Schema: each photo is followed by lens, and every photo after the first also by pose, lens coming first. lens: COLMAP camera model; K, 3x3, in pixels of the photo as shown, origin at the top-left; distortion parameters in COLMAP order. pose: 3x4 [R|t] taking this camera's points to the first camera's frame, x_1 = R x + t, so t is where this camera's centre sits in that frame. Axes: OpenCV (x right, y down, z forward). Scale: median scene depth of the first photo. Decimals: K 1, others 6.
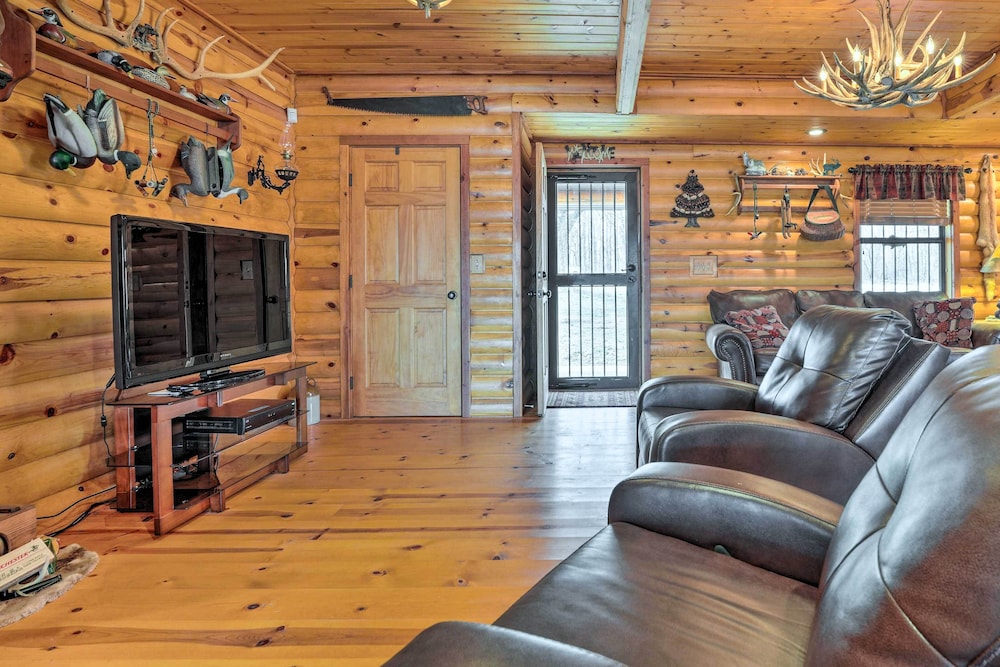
lens RADIAL K [[550.0, 0, 615.2], [0, 550.0, 276.7], [0, 0, 1]] dist [-0.031840, 0.000012]
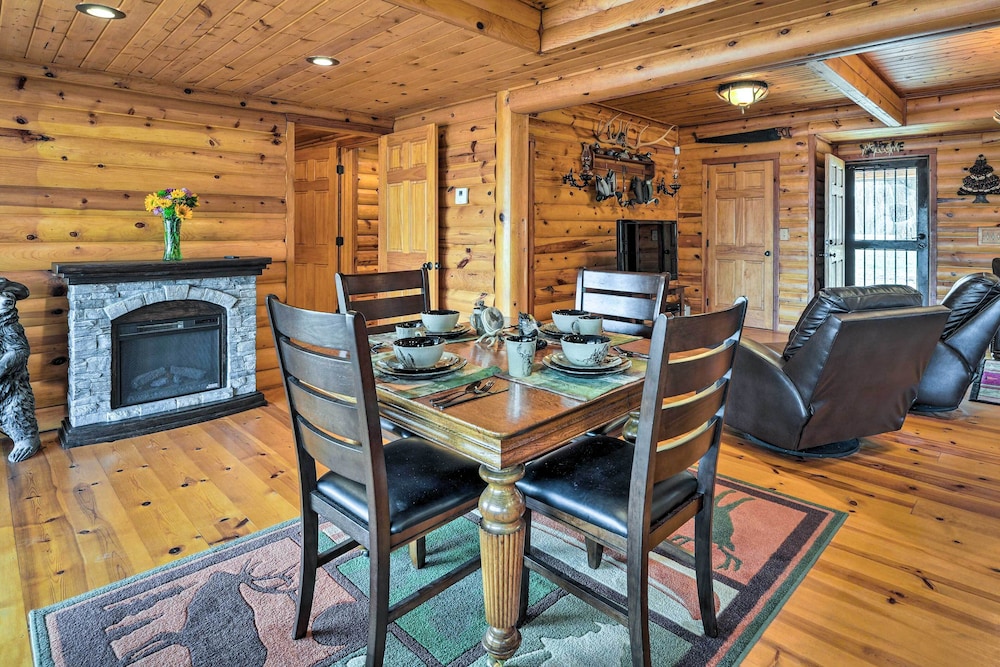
lens RADIAL K [[526.1, 0, 537.3], [0, 526.1, 231.2], [0, 0, 1]] dist [-0.023681, -0.000188]
pose [[0.712301, 0.010681, -0.701793, 0.294561], [-0.006789, 0.999942, 0.008328, -0.039602], [0.701842, -0.001168, 0.712332, -0.558089]]
